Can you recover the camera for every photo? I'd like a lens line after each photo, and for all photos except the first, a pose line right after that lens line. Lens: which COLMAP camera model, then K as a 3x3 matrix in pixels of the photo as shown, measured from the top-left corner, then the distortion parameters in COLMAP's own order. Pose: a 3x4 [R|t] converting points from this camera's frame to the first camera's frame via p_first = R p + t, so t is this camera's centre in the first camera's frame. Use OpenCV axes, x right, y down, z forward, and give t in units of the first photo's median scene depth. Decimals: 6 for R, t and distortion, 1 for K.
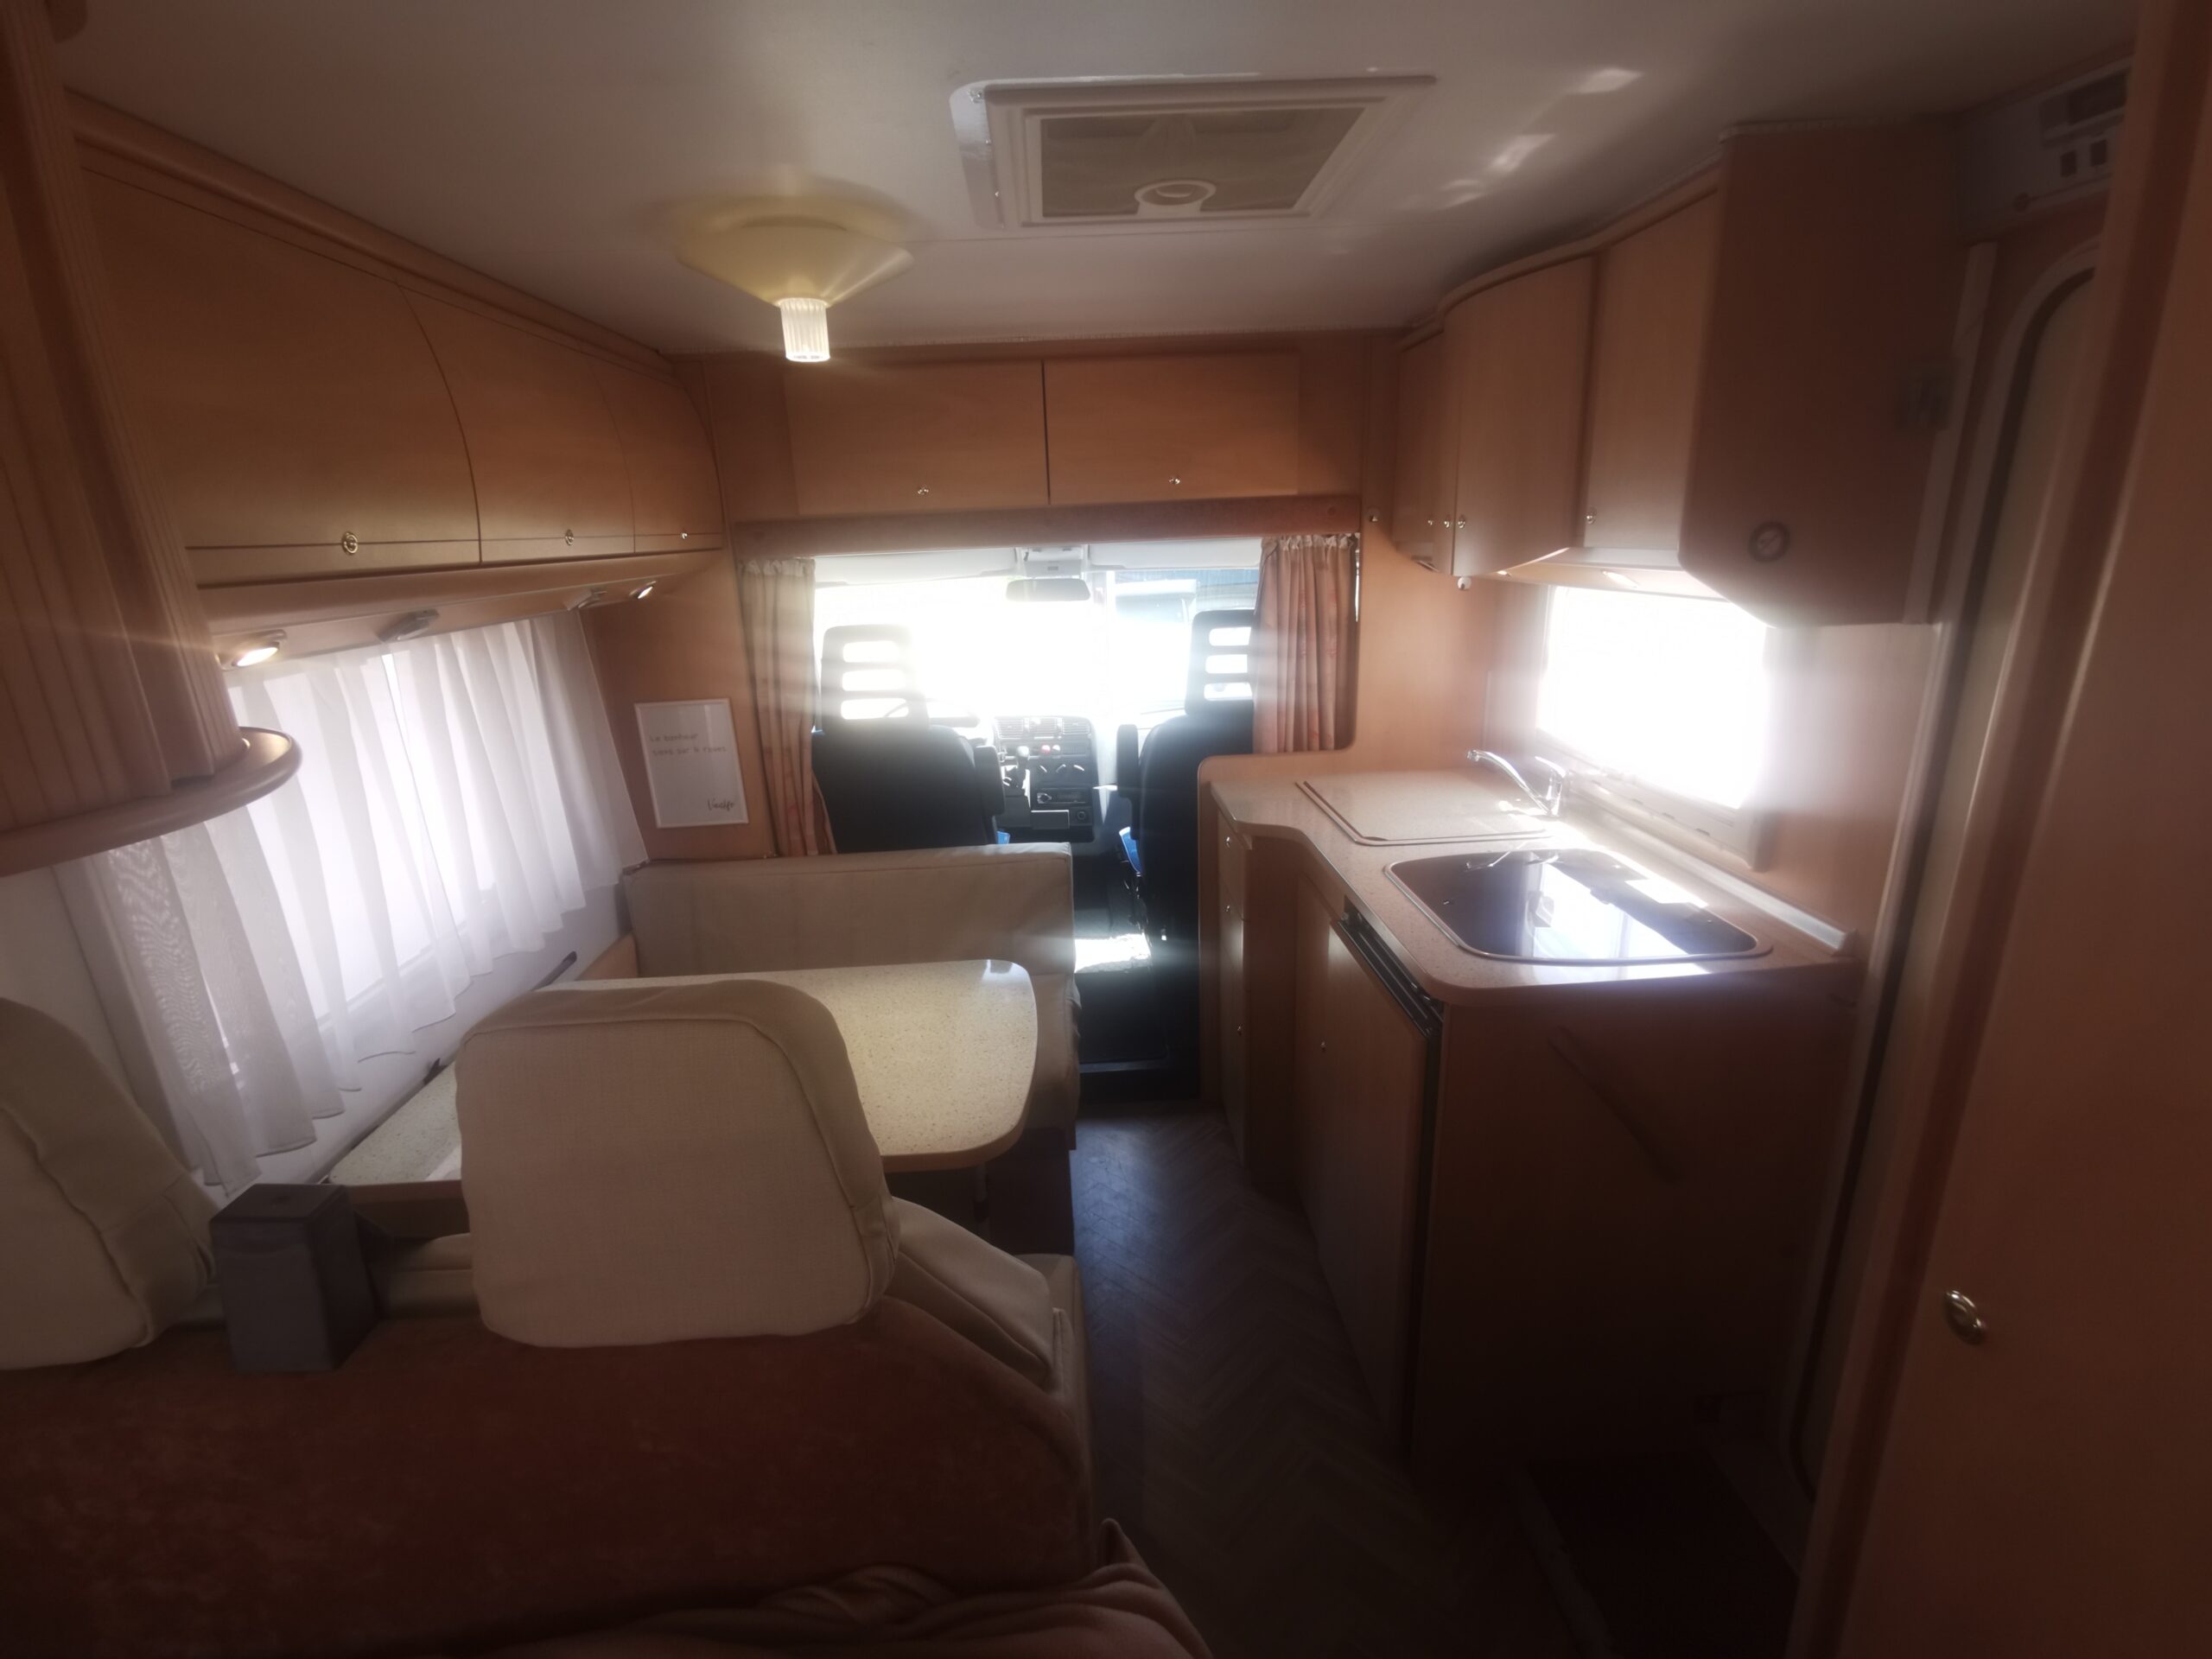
lens RADIAL K [[1014.6, 0, 1096.6], [0, 1014.6, 837.5], [0, 0, 1]] dist [-0.010196, 0.015511]
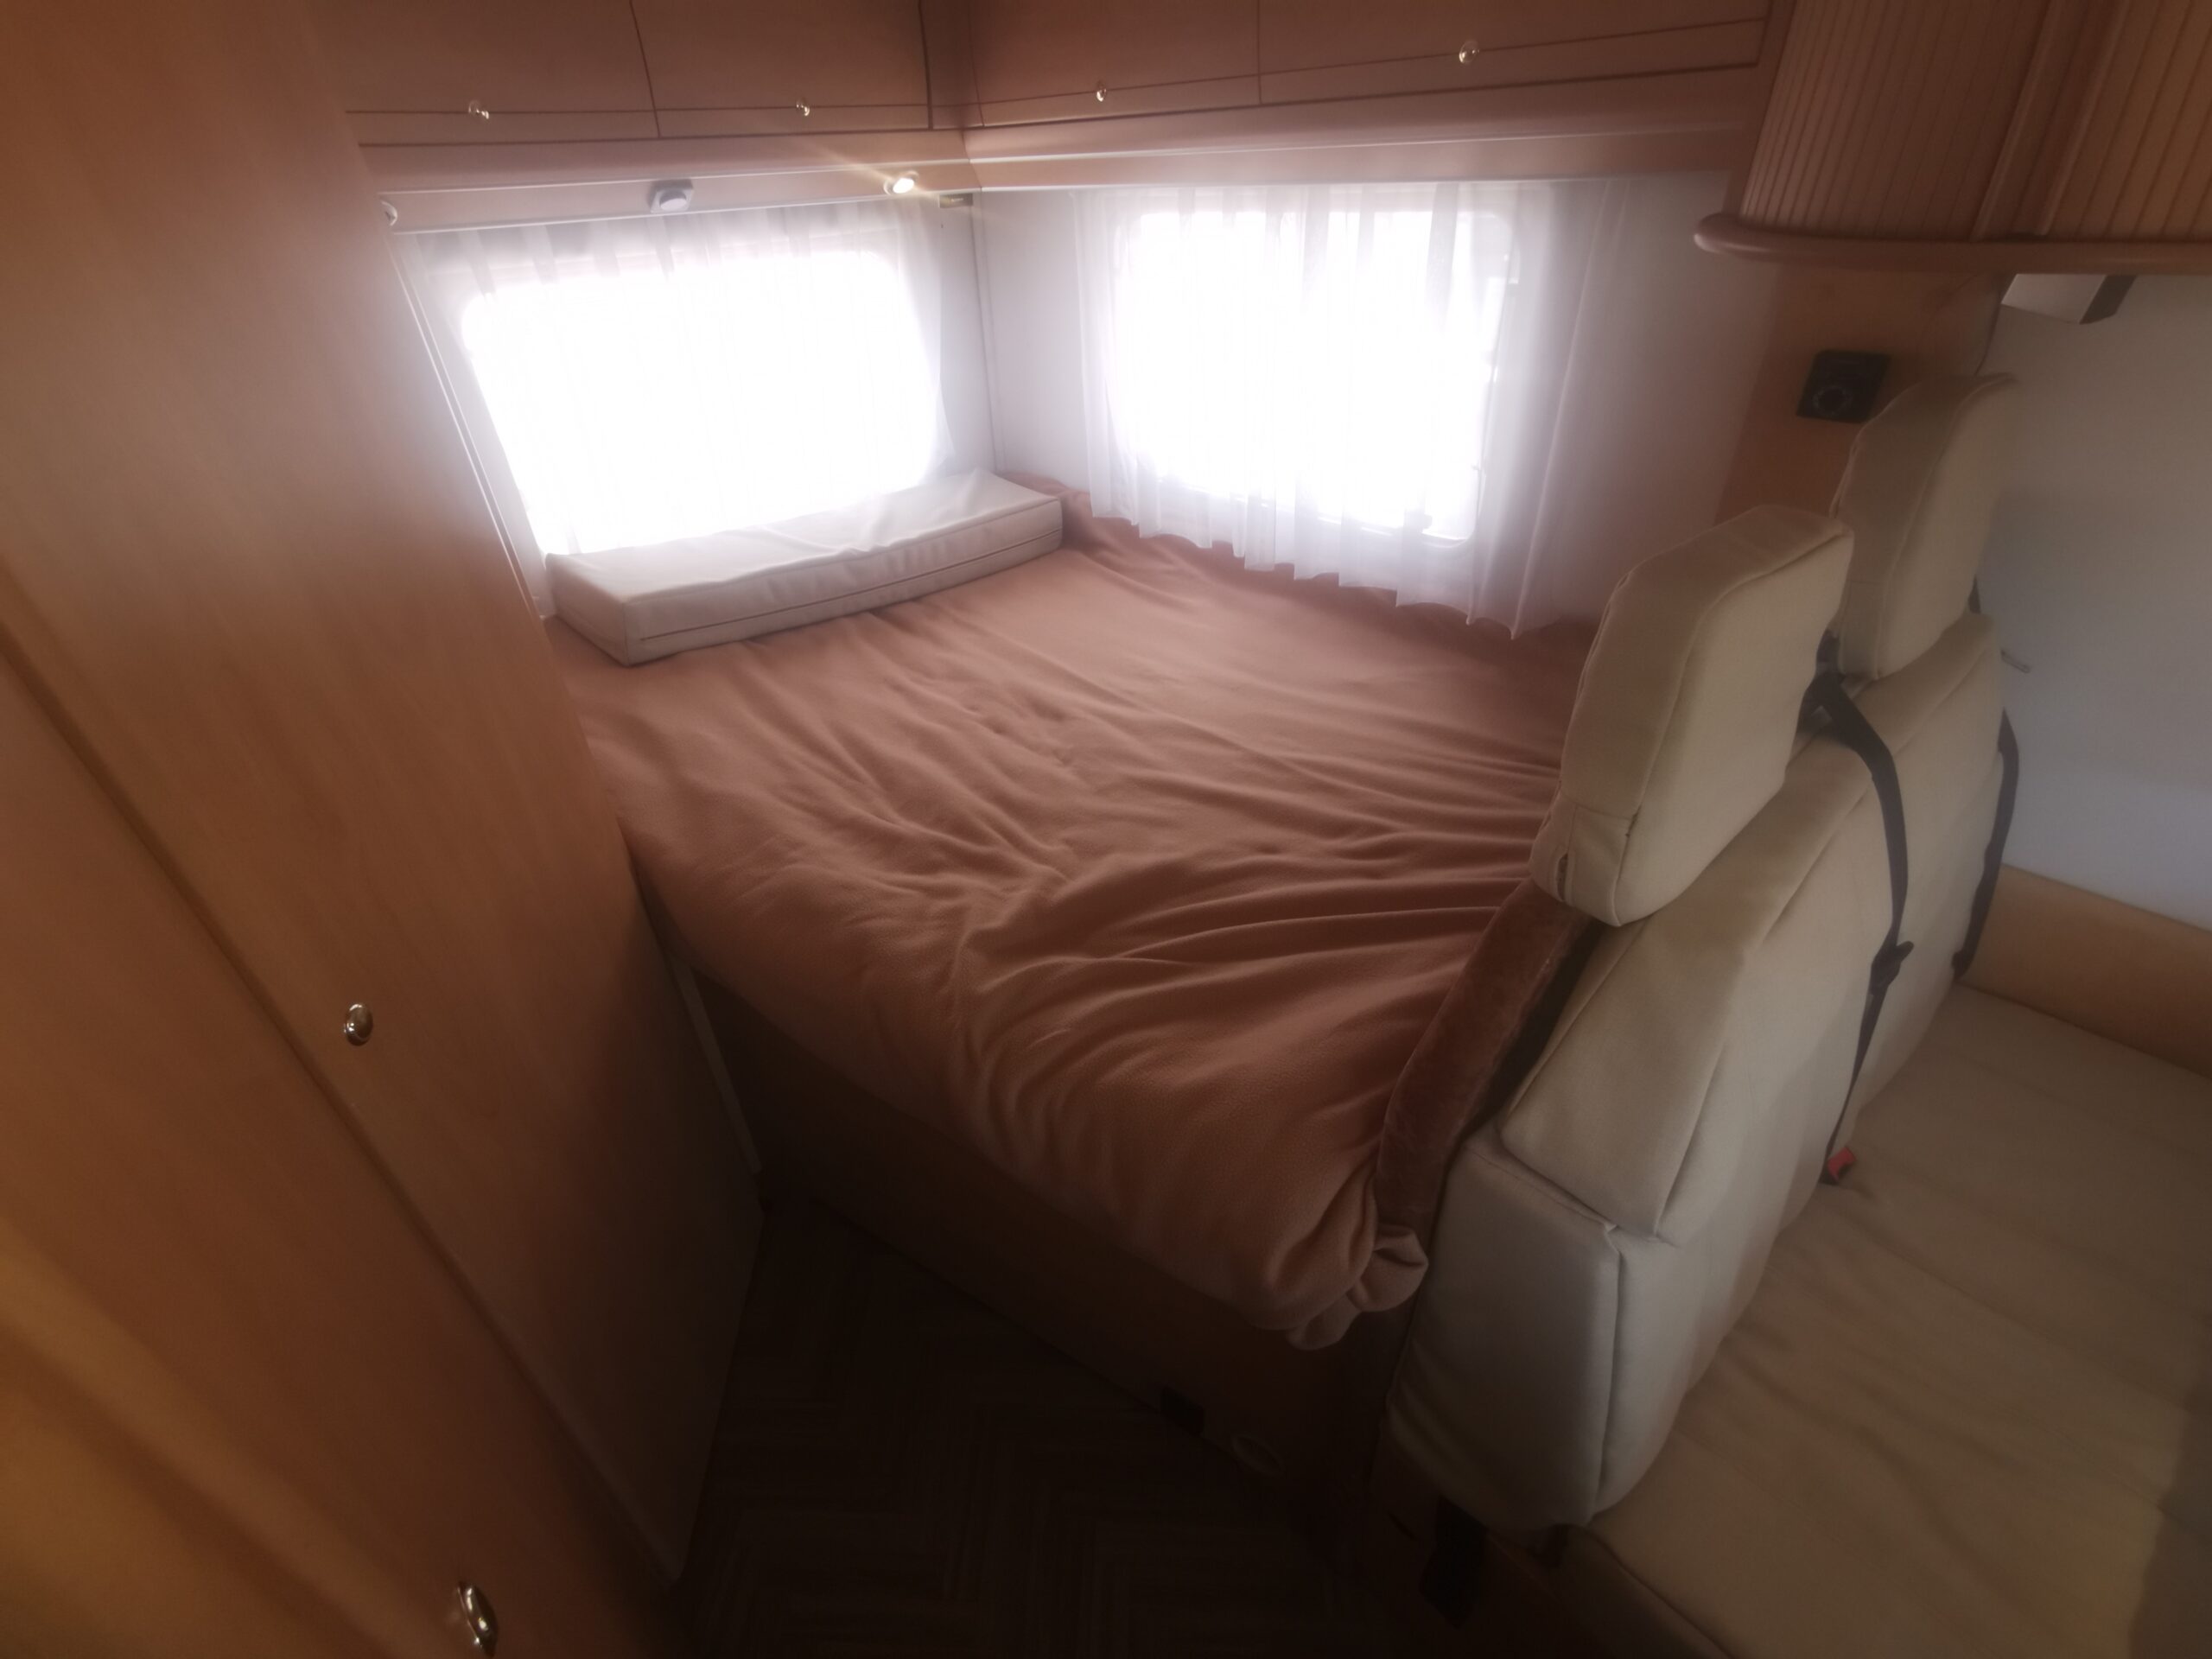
lens RADIAL K [[1002.5, 0, 1106.0], [0, 1002.5, 829.5], [0, 0, 1]] dist [0.003259, 0.000809]
pose [[-0.774833, 0.407064, -0.483667, 0.192005], [-0.114470, 0.662102, 0.740620, -0.091796], [0.621716, 0.629222, -0.466422, 0.365152]]
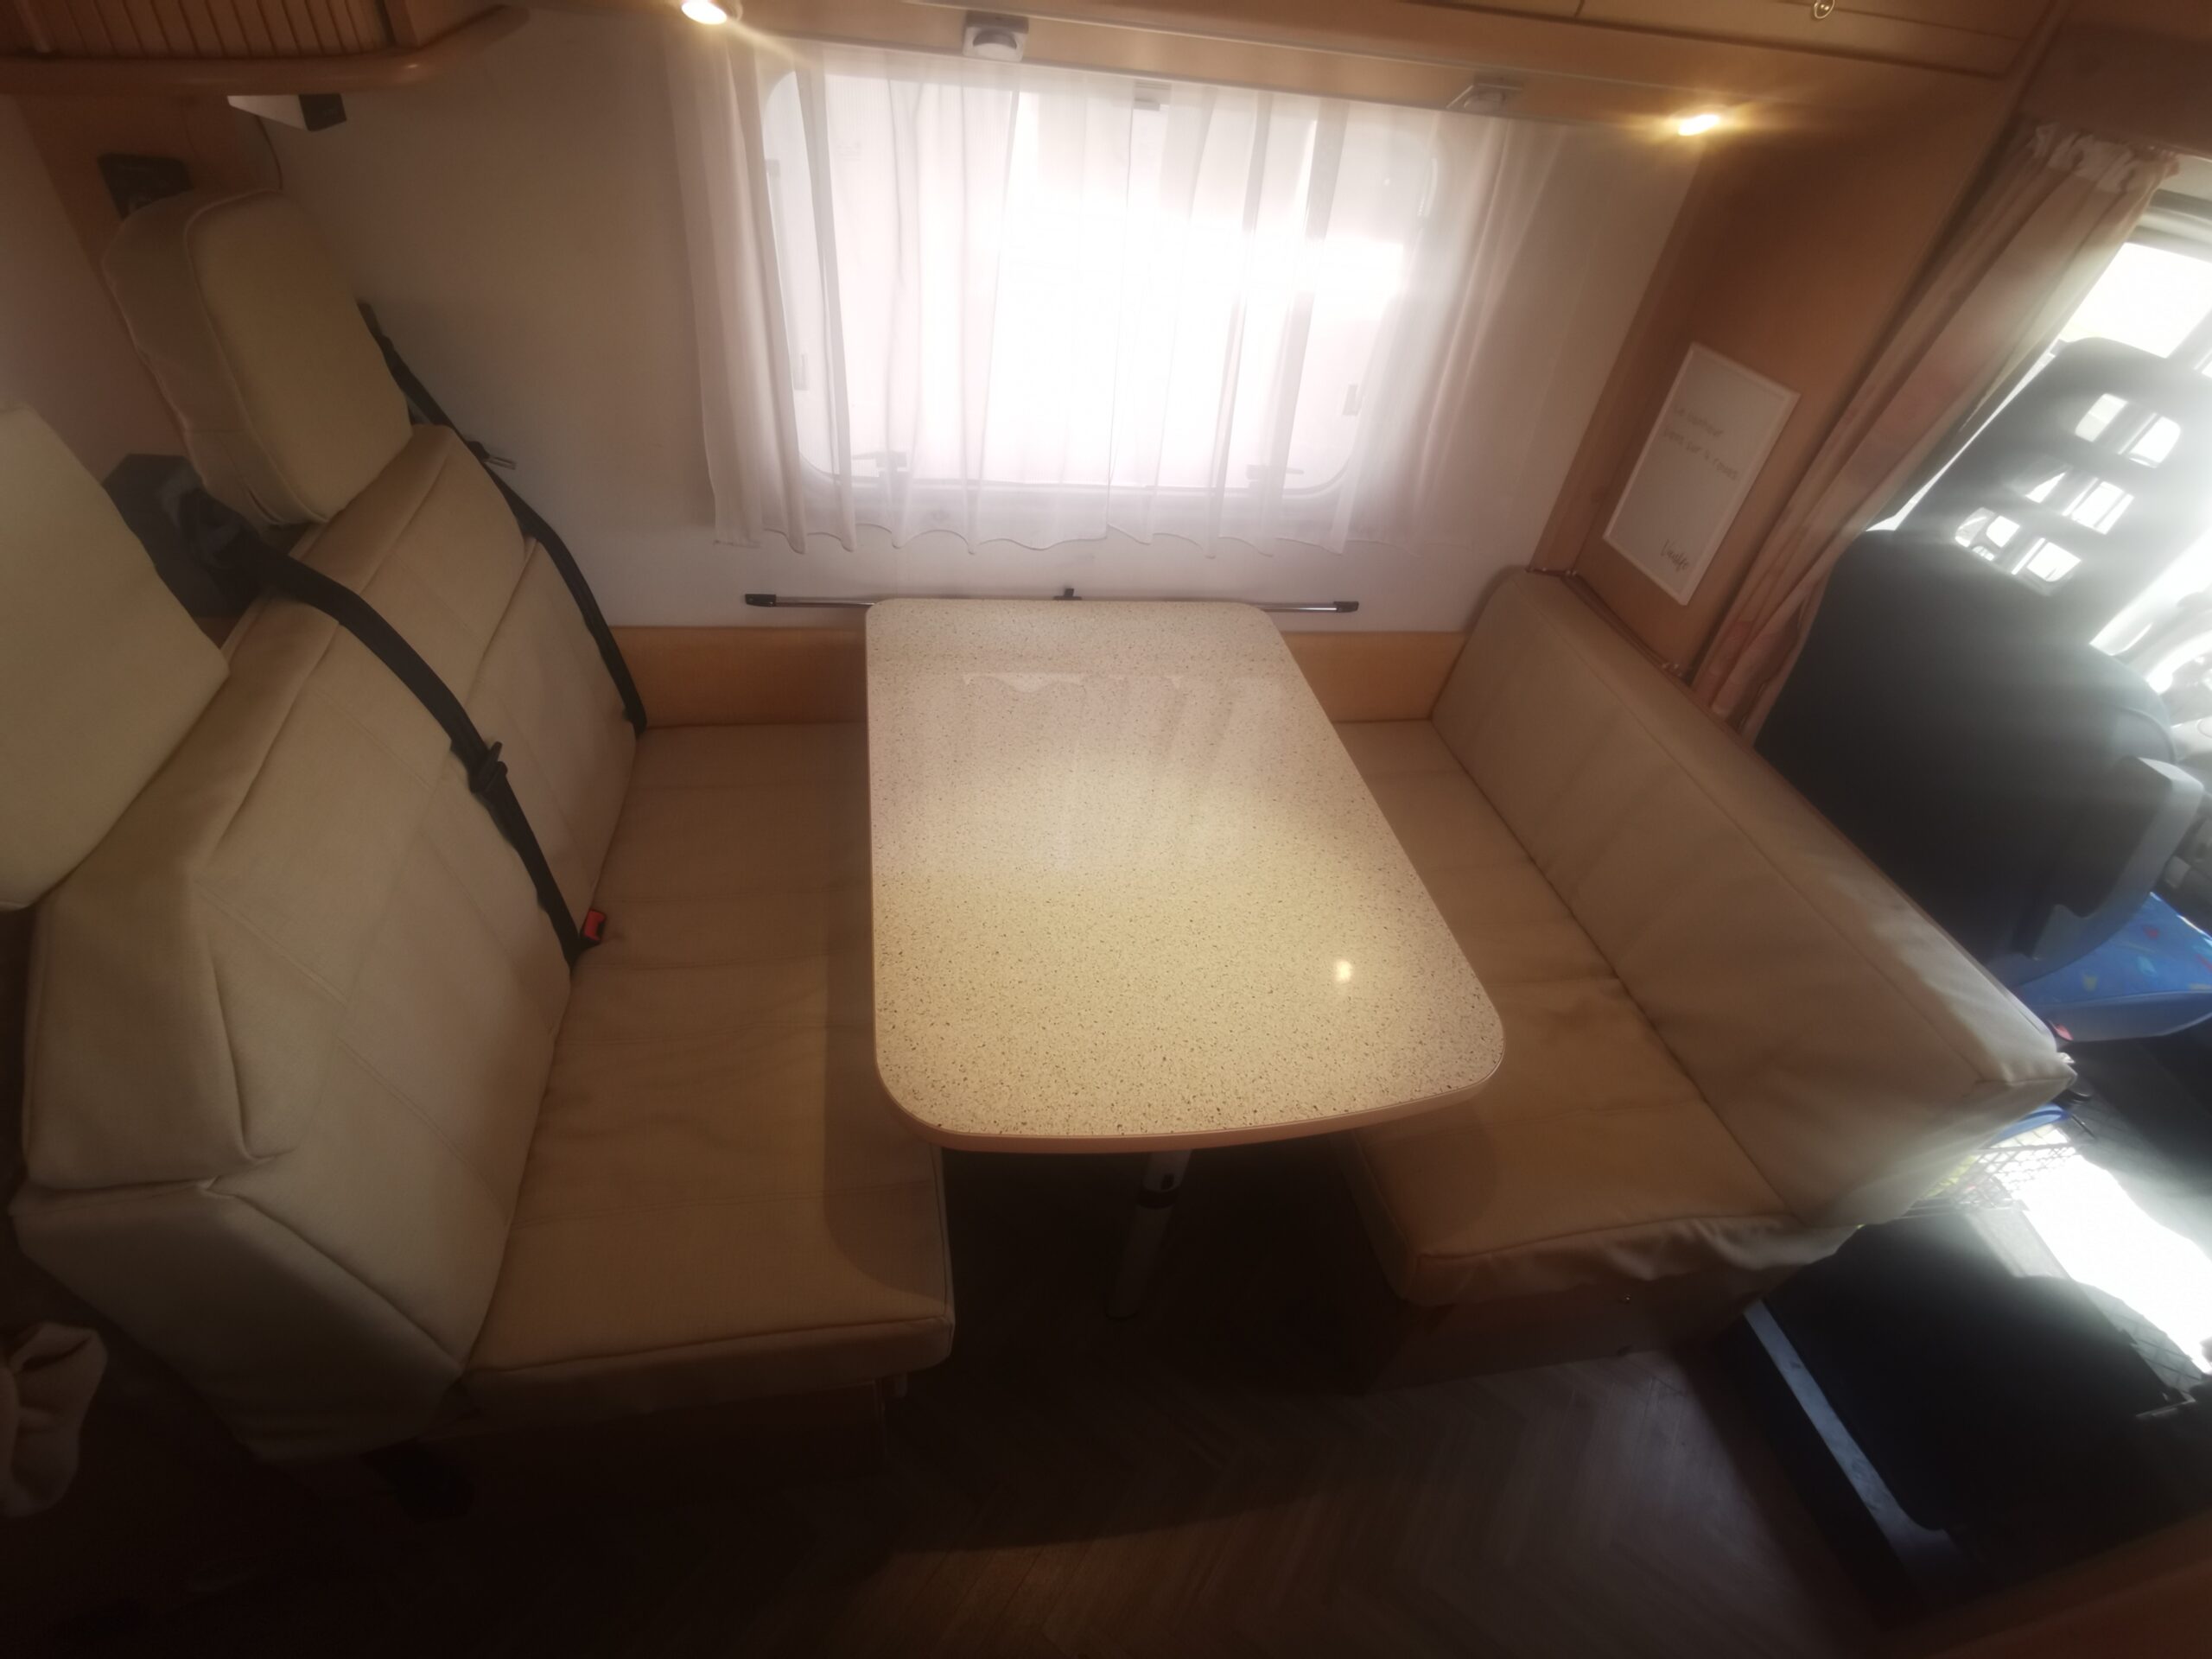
lens RADIAL K [[1002.5, 0, 1106.0], [0, 1002.5, 829.5], [0, 0, 1]] dist [0.003259, 0.000809]
pose [[0.117125, 0.699217, -0.705250, 0.143840], [-0.395822, 0.684163, 0.612574, -0.159667], [0.910828, 0.207405, 0.356898, 0.503768]]
